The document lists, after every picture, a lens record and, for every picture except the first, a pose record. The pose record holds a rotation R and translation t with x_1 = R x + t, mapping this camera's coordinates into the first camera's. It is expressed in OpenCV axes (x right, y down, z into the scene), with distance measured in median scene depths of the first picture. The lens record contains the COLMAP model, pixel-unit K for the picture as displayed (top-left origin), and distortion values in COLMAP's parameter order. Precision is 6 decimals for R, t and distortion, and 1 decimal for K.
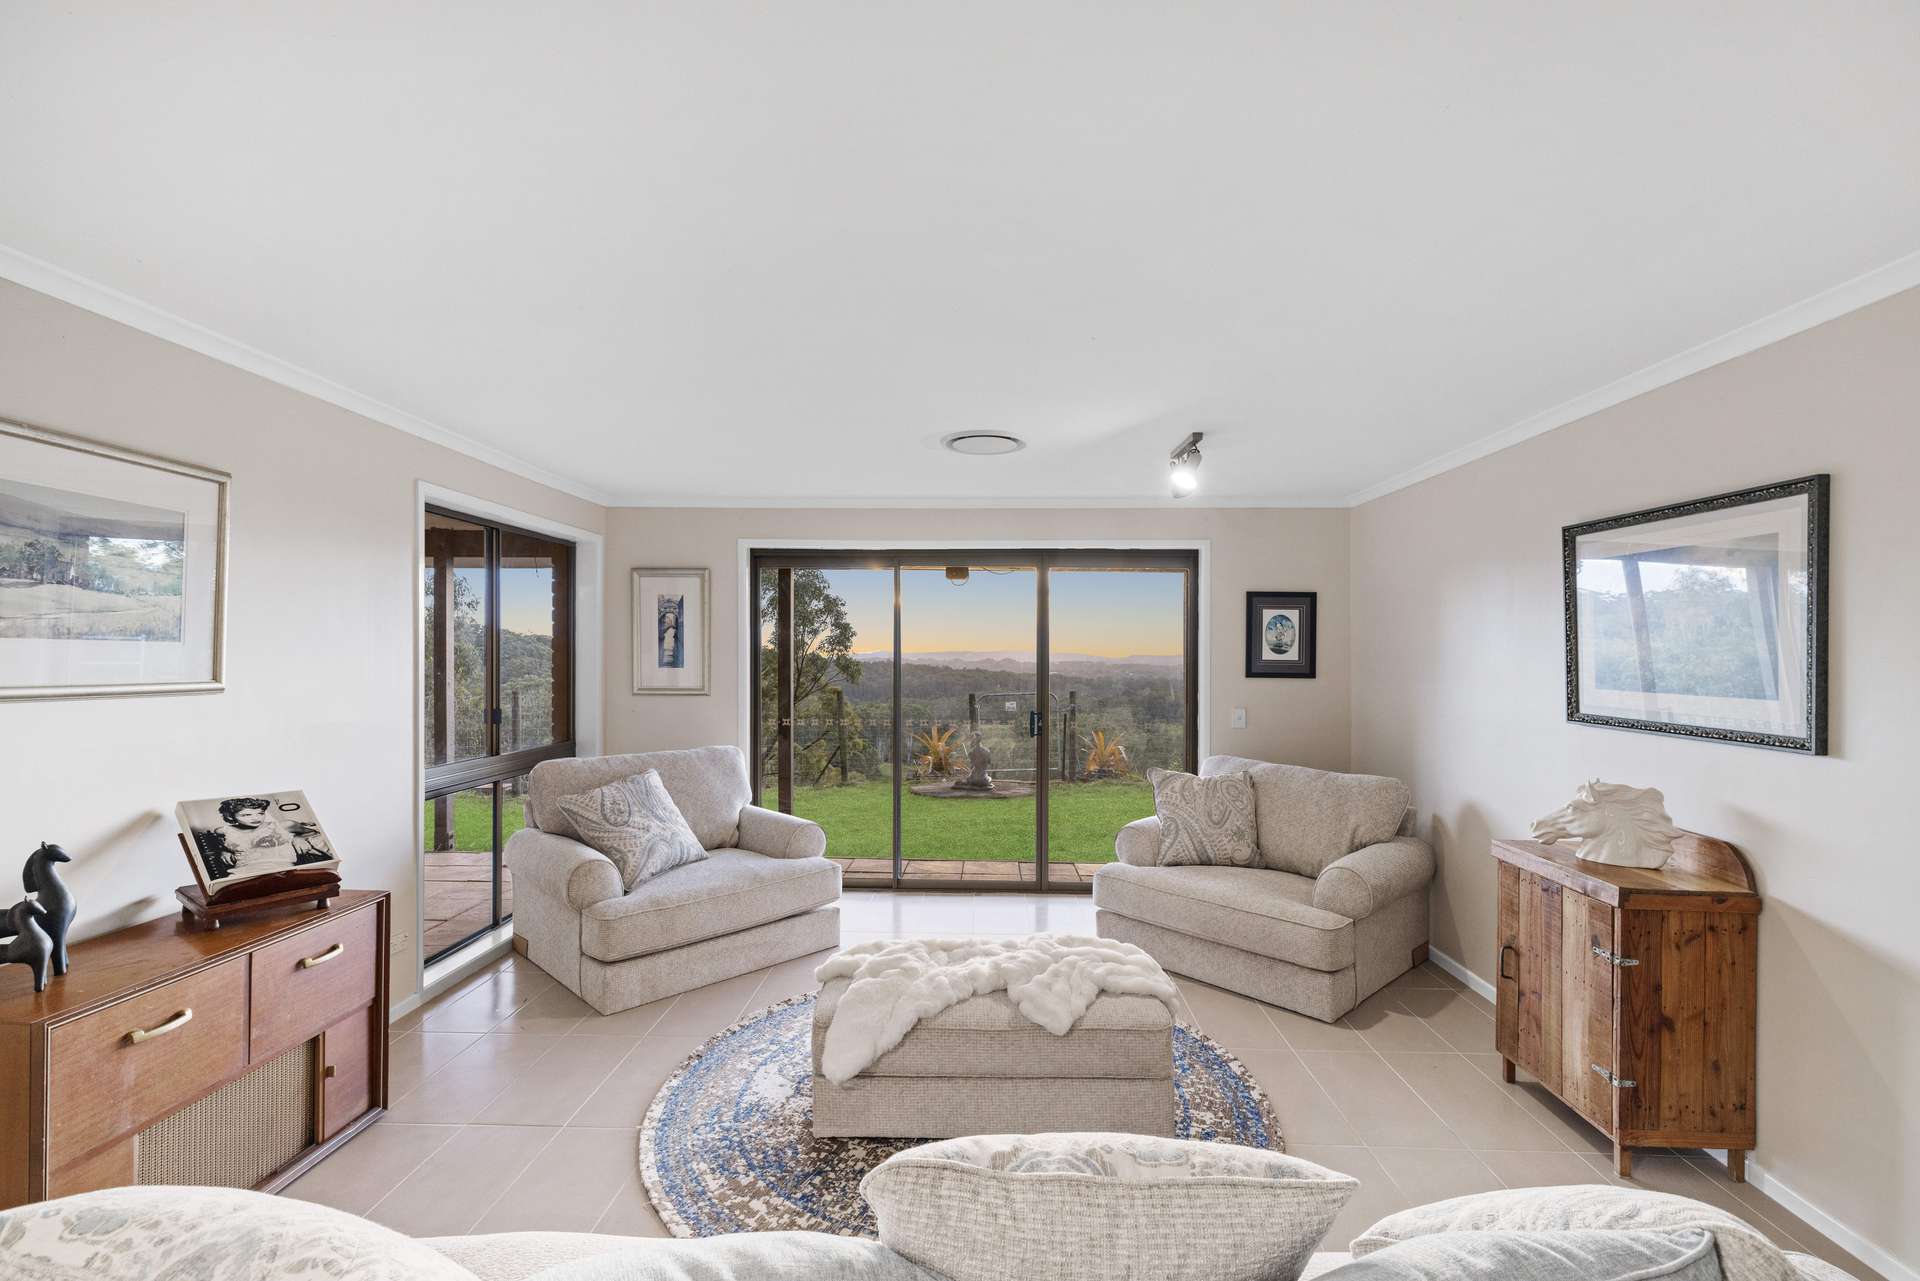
lens RADIAL K [[822.1, 0, 960.0], [0, 822.1, 643.5], [0, 0, 1]] dist [0.008850, -0.002113]
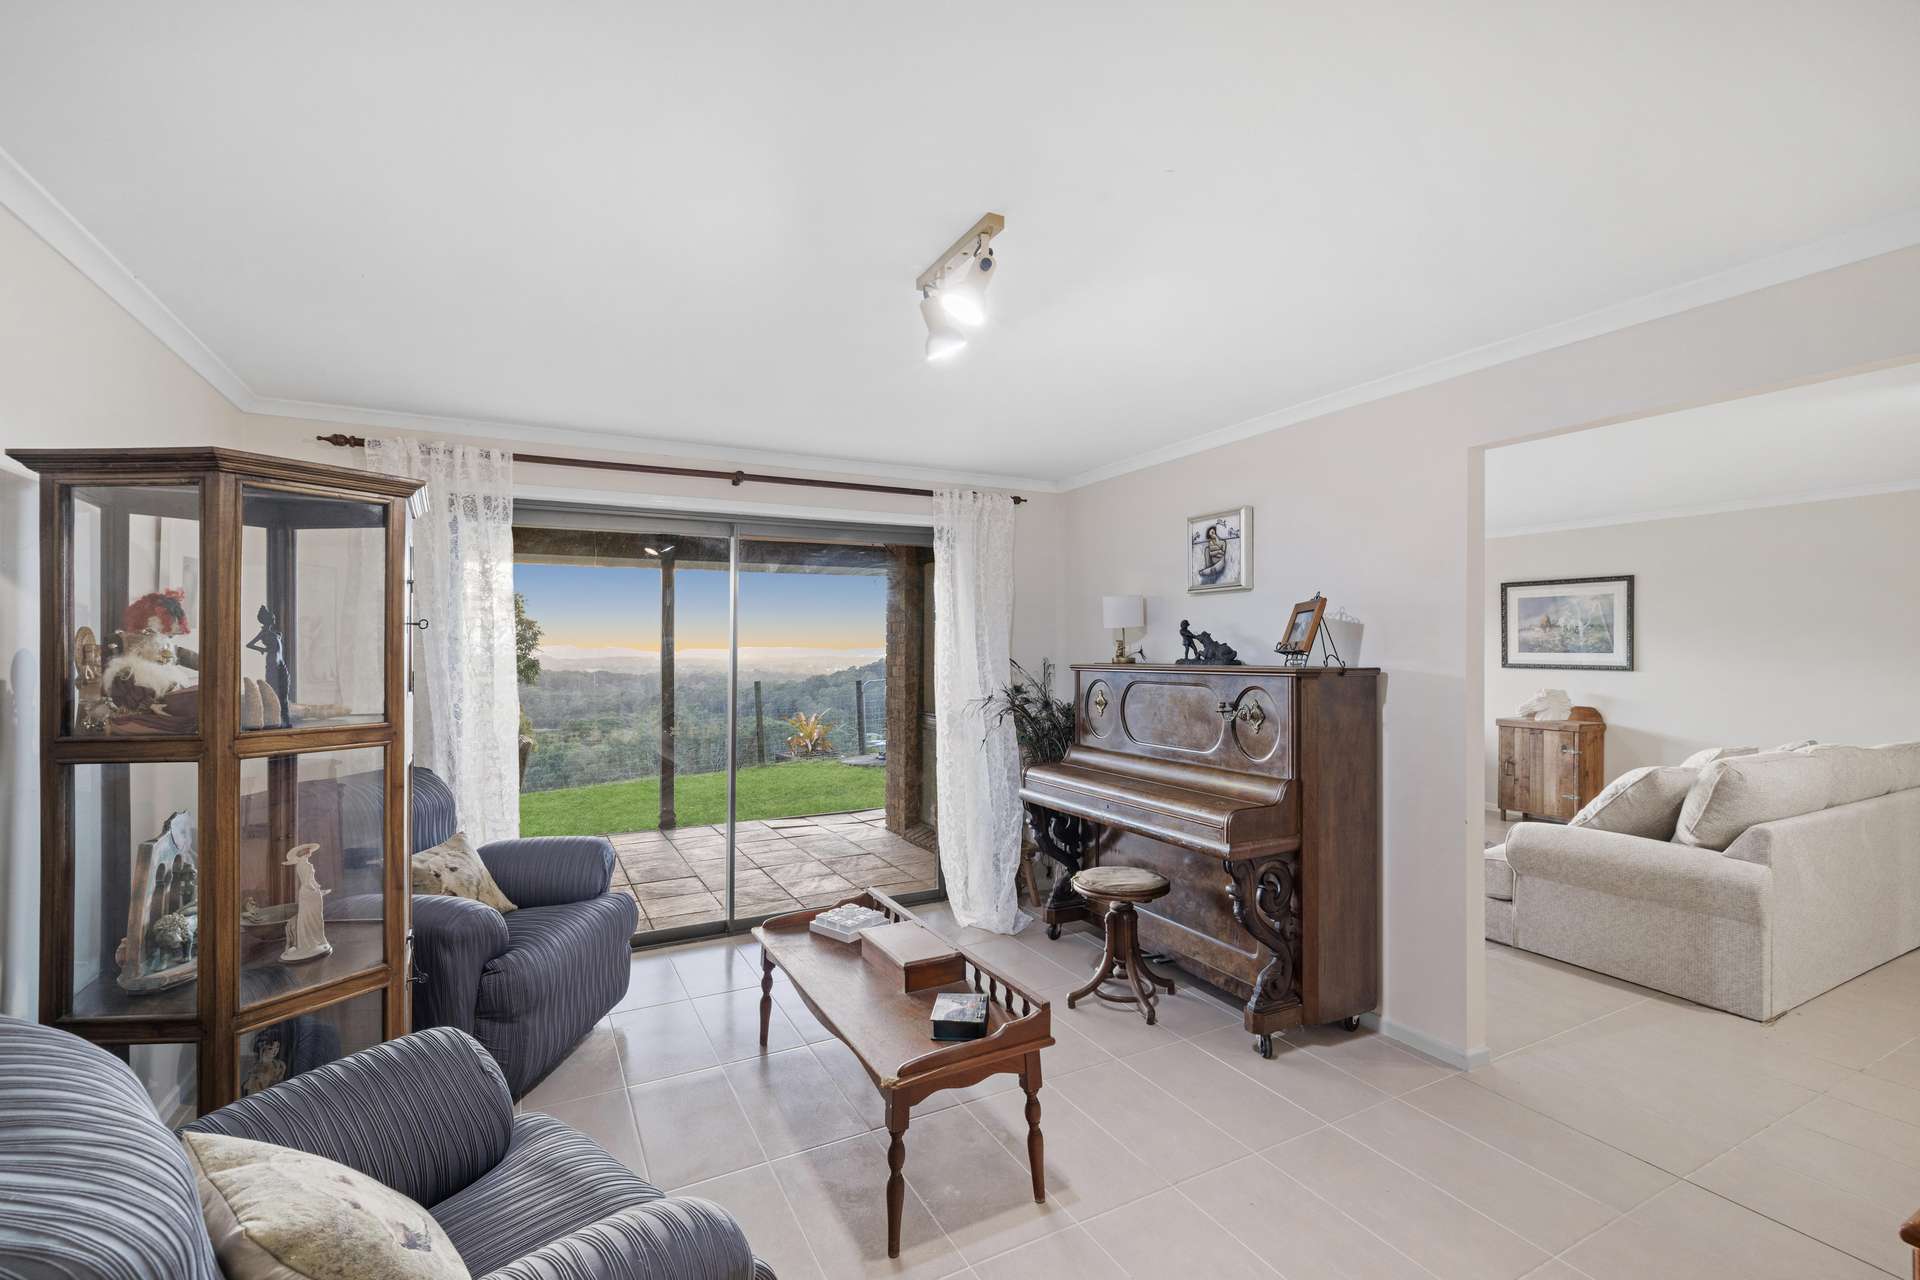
lens RADIAL K [[822.1, 0, 952.0], [0, 822.1, 641.7], [0, 0, 1]] dist [0.008850, -0.002113]
pose [[0.876186, -0.003100, 0.481964, -1.827570], [0.003980, 0.999992, -0.000803, 0.018640], [-0.481957, 0.002622, 0.876191, -0.295611]]
